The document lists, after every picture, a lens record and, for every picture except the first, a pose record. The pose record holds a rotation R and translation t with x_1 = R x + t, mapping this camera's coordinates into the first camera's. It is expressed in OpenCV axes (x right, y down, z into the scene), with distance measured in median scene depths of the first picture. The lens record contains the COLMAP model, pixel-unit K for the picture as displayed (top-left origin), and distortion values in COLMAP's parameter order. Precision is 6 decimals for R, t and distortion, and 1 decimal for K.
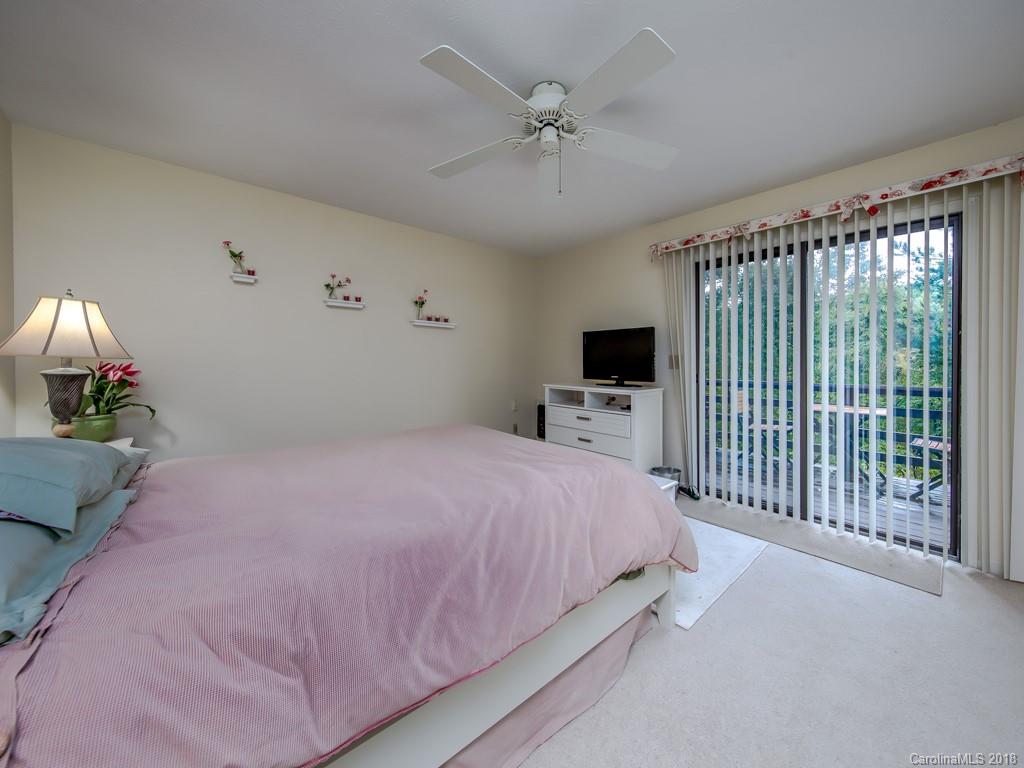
lens RADIAL K [[372.0, 0, 512.1], [0, 372.0, 365.6], [0, 0, 1]] dist [0.000205, -0.000004]
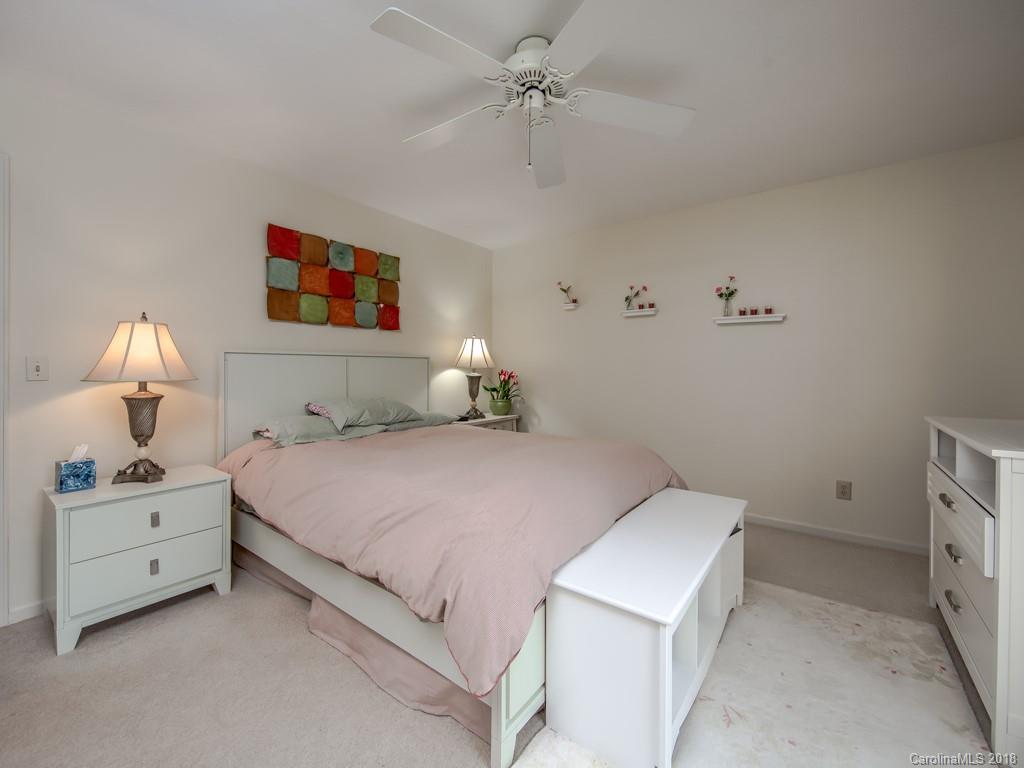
lens RADIAL K [[428.8, 0, 512.0], [0, 428.8, 384.0], [0, 0, 1]] dist [0.000032, -0.000025]
pose [[0.225482, 0.027853, -0.973849, 0.622656], [-0.009585, 0.999606, 0.026370, 0.001759], [0.974200, 0.003388, 0.225661, 0.398579]]
